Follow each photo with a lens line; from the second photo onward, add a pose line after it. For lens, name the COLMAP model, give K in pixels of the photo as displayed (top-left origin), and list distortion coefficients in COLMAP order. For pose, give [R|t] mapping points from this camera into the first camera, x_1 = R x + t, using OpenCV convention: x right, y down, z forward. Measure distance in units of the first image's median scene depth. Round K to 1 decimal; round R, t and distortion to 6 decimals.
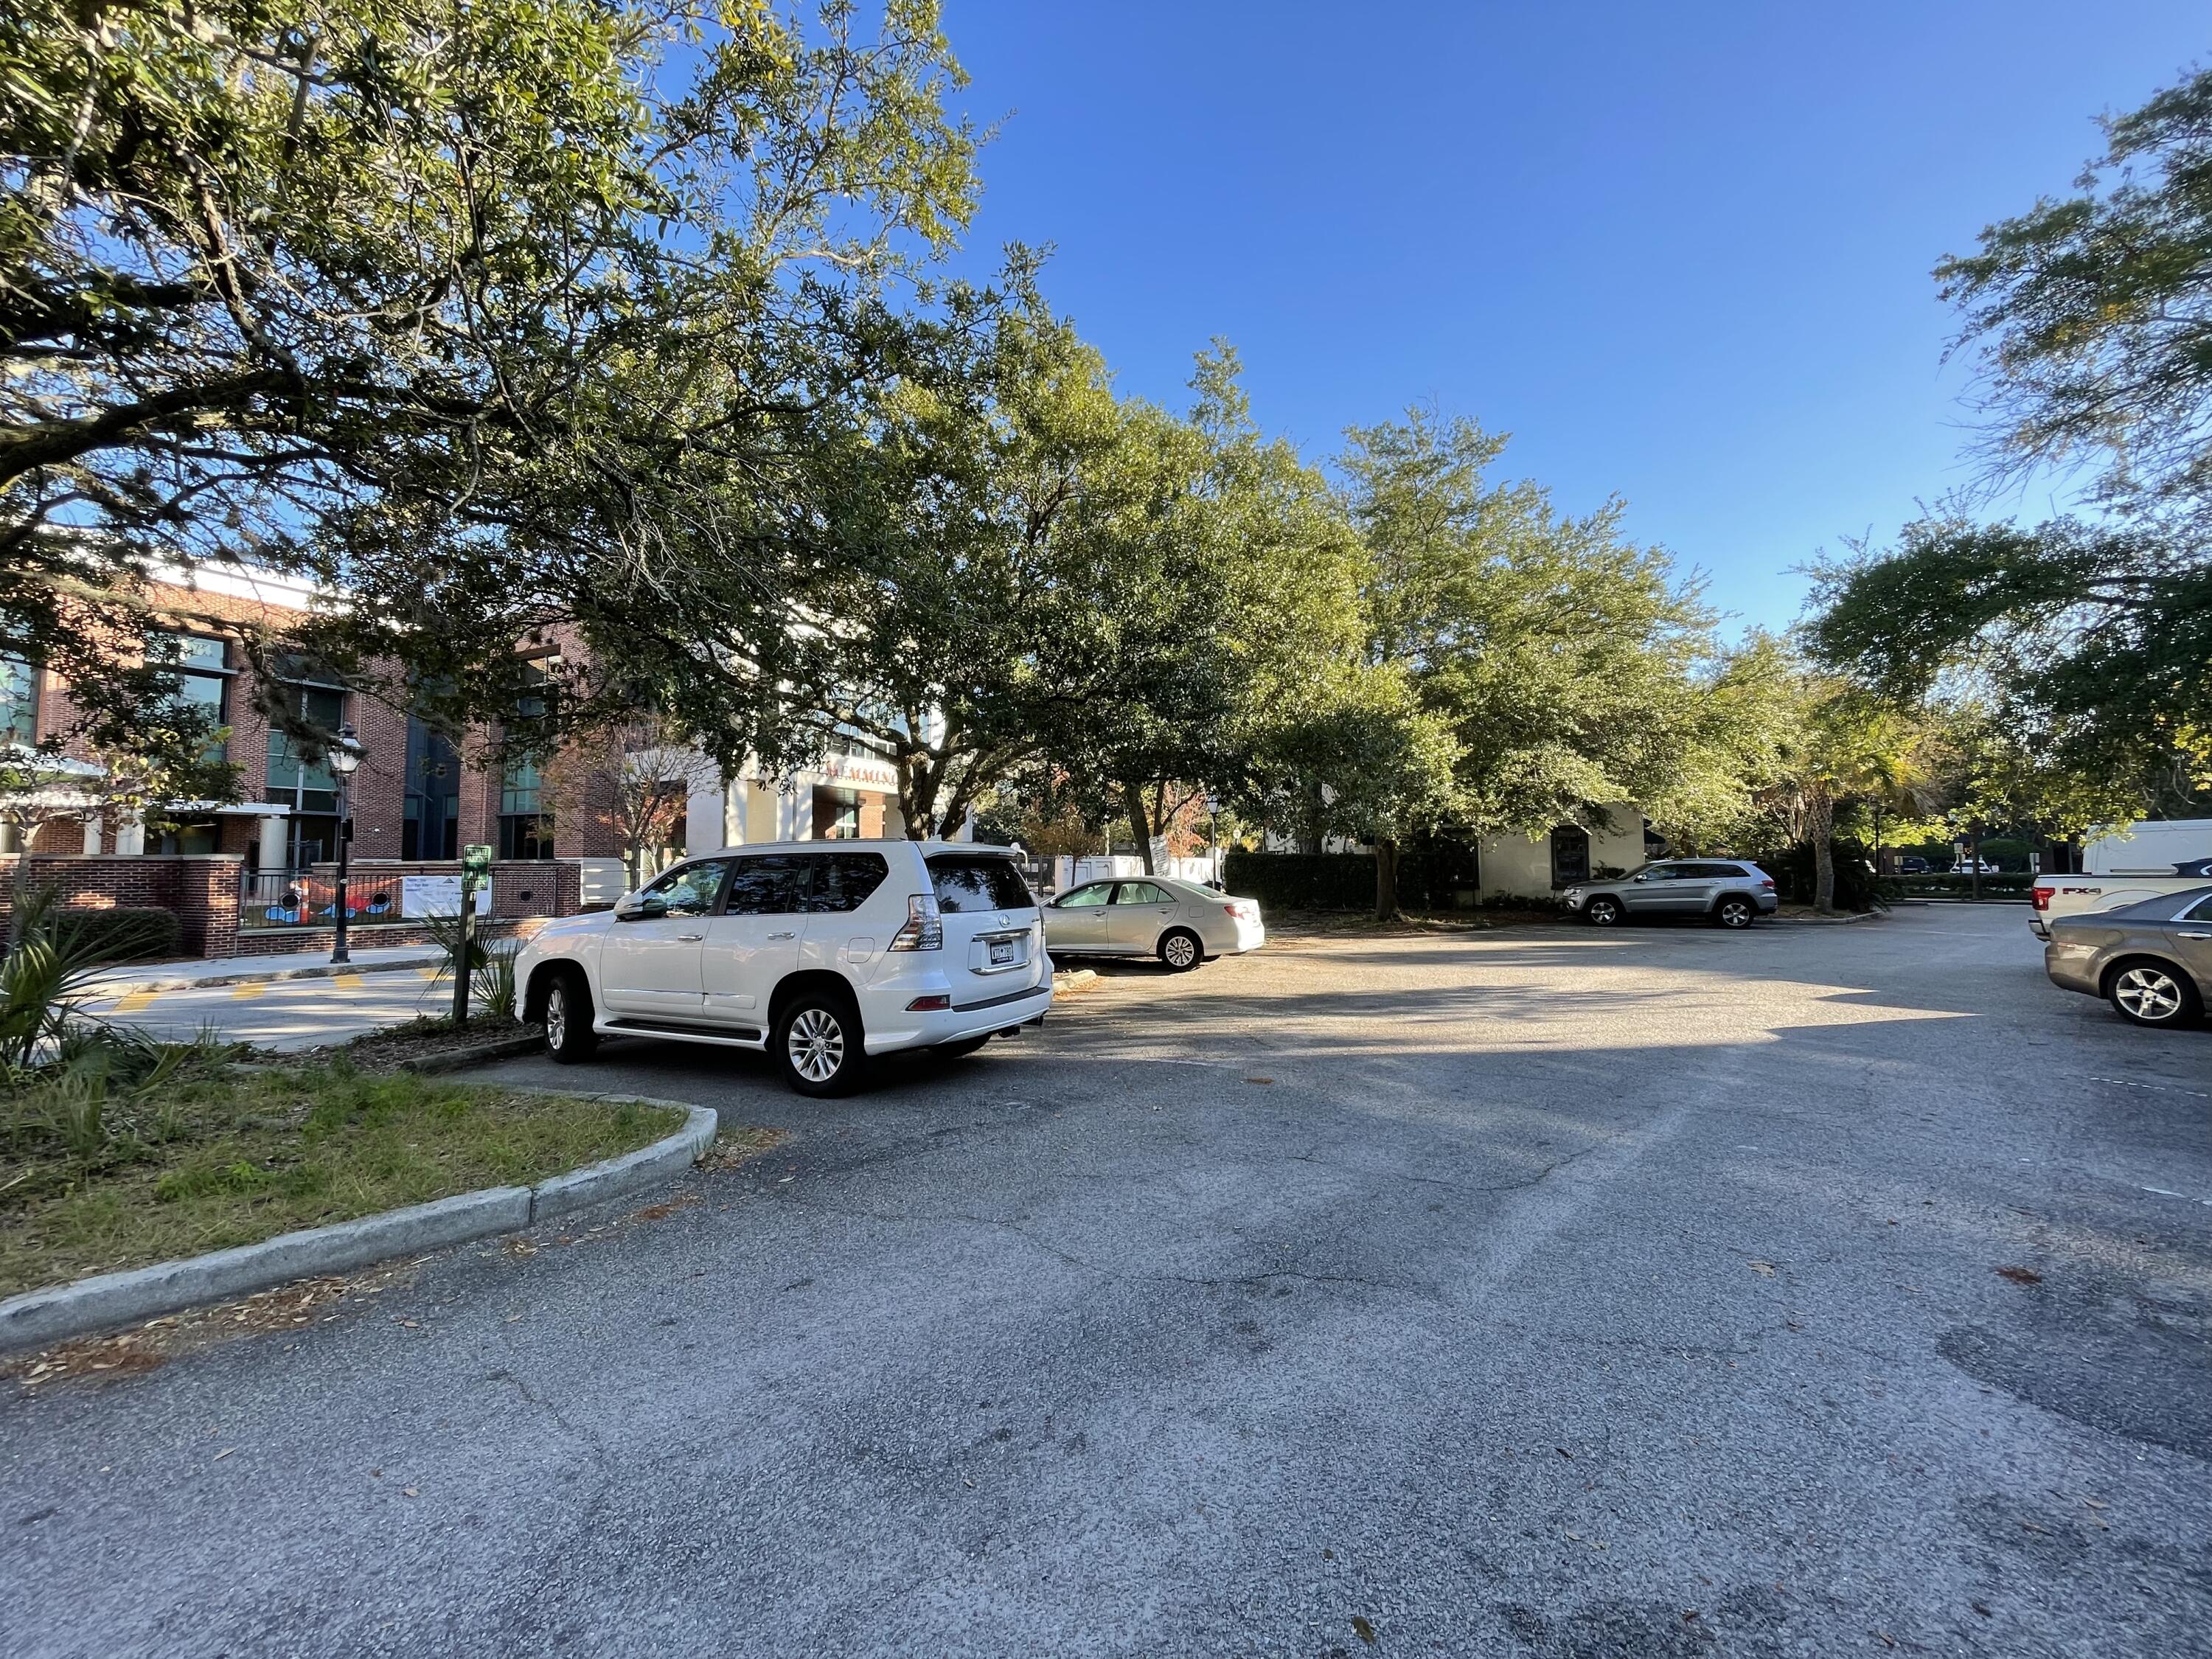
lens RADIAL K [[908.8, 0, 1111.2], [0, 908.8, 828.4], [0, 0, 1]] dist [-0.000014, -0.001817]
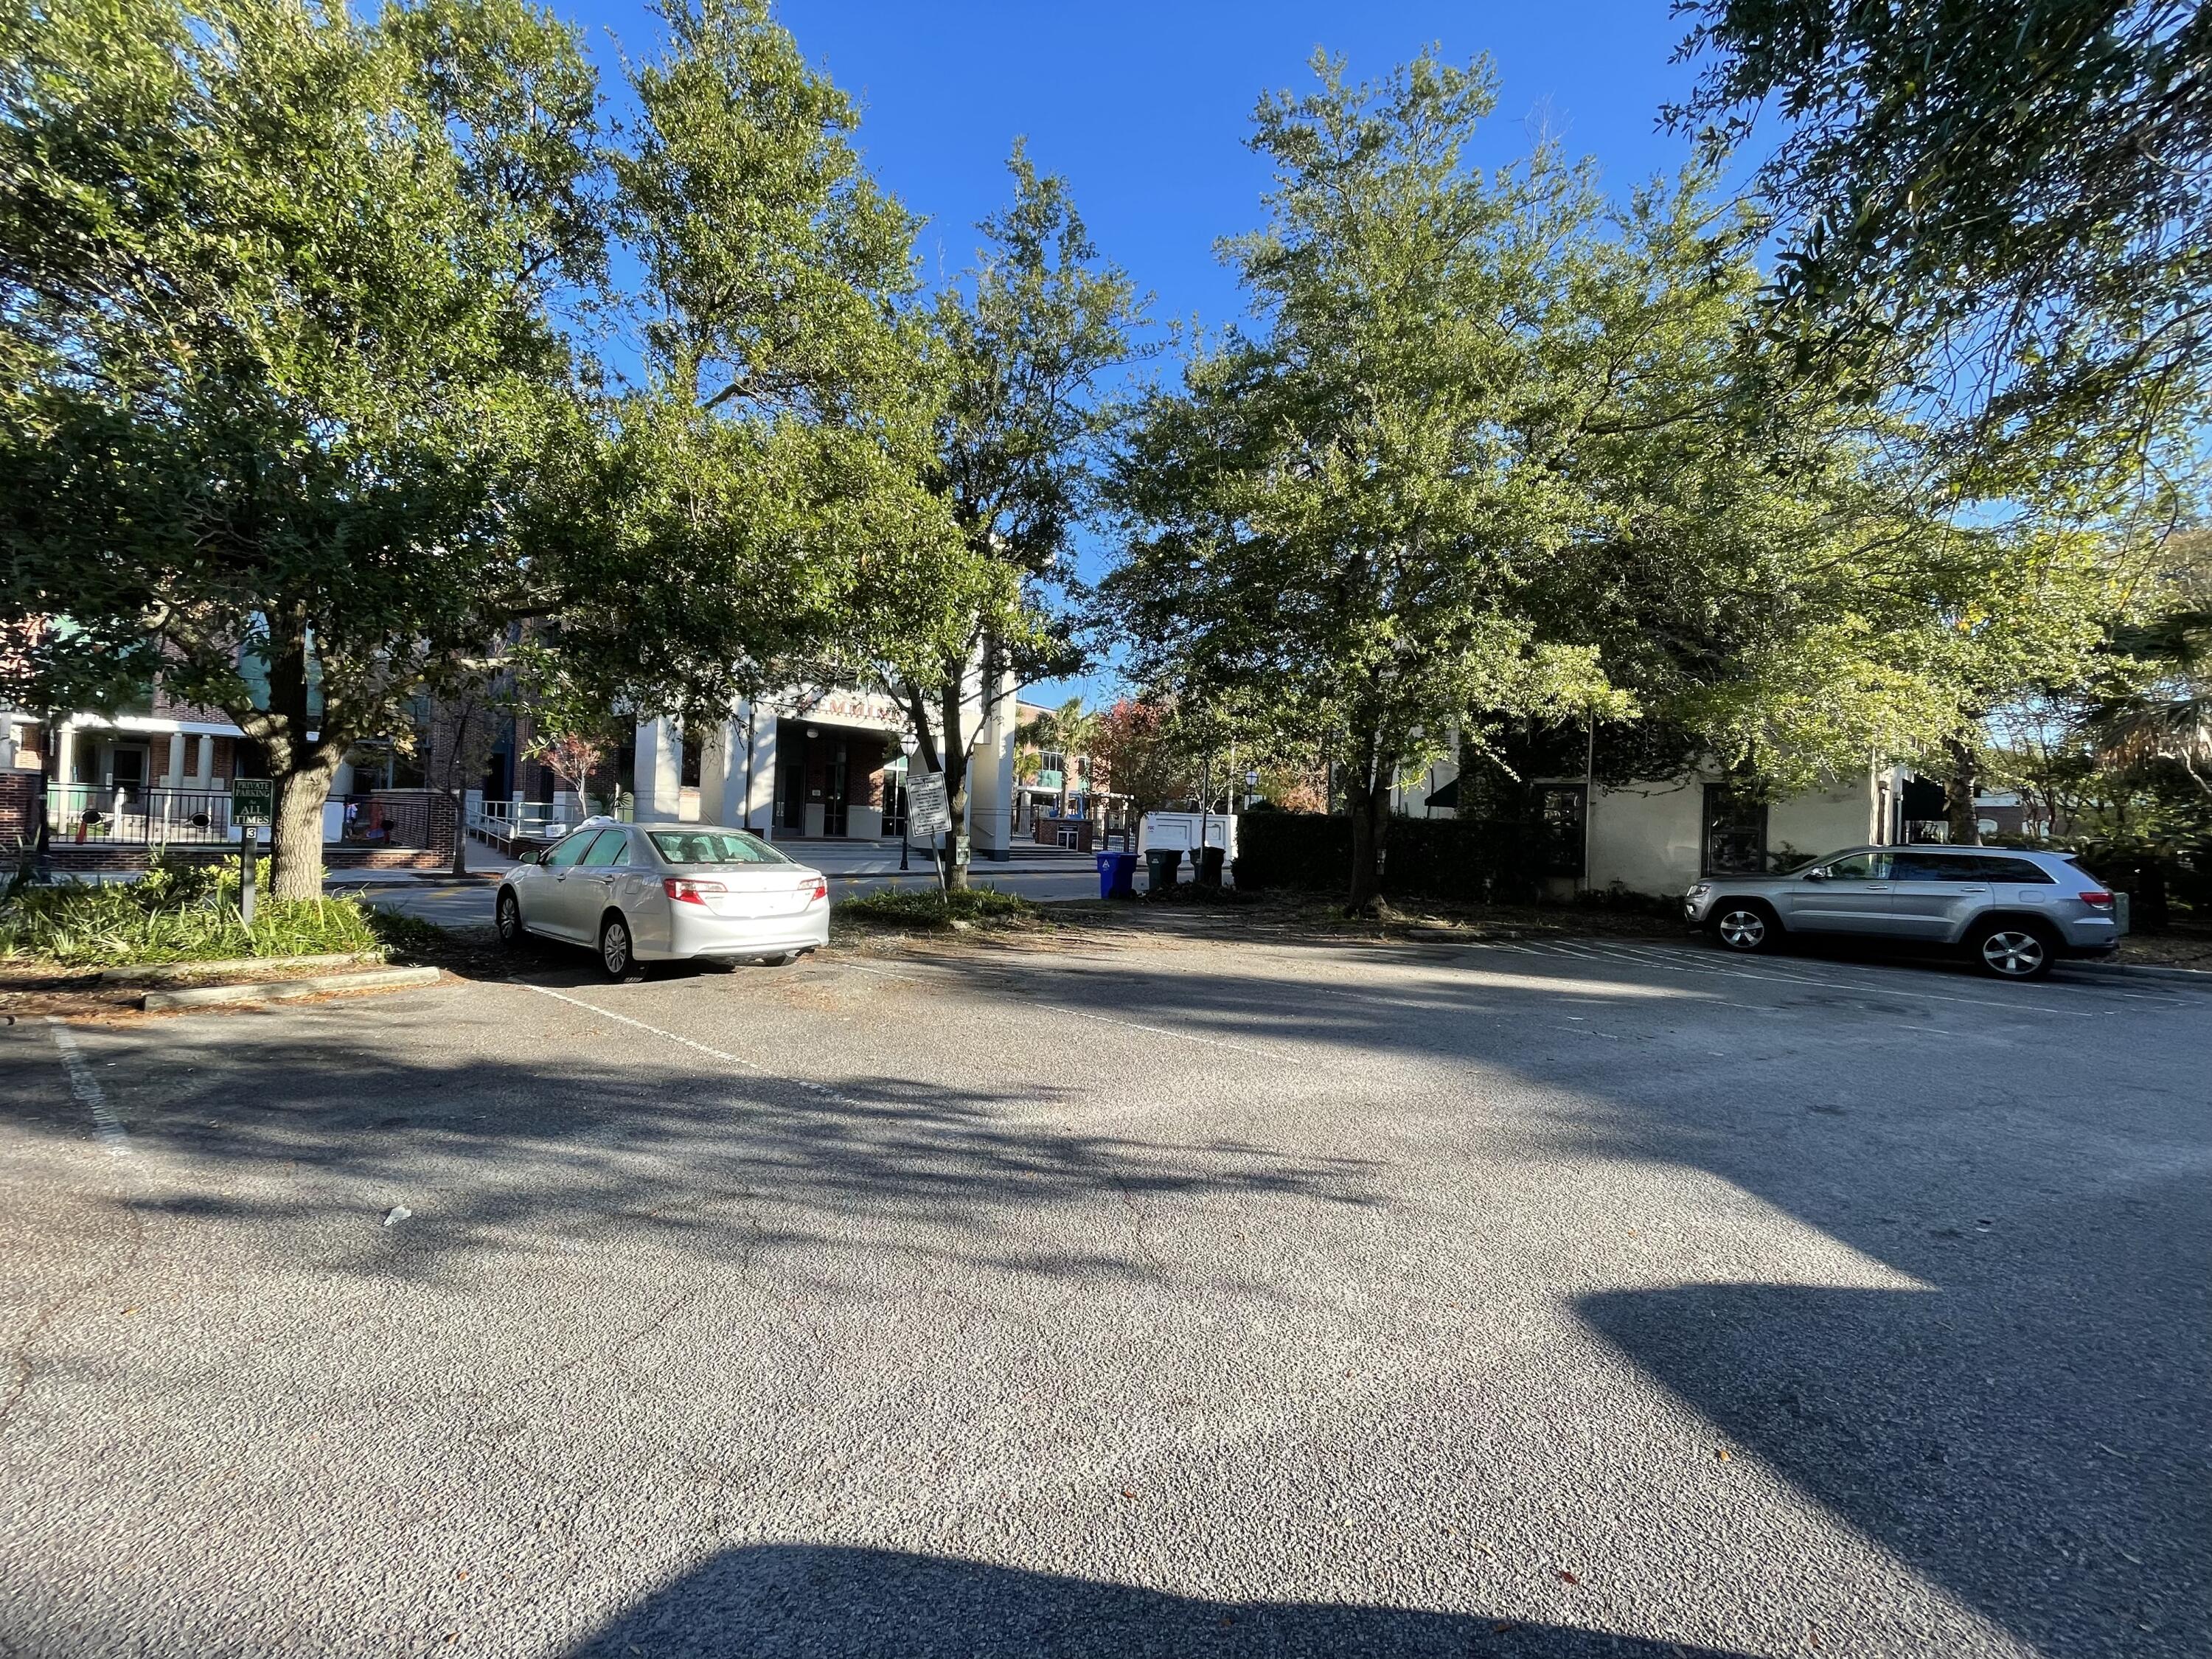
lens RADIAL K [[908.8, 0, 1102.4], [0, 908.8, 830.3], [0, 0, 1]] dist [-0.000014, -0.001817]
pose [[0.942660, 0.041705, -0.331138, 0.345435], [-0.025868, 0.998307, 0.052091, 0.009509], [0.332750, -0.040538, 0.942143, 0.317745]]
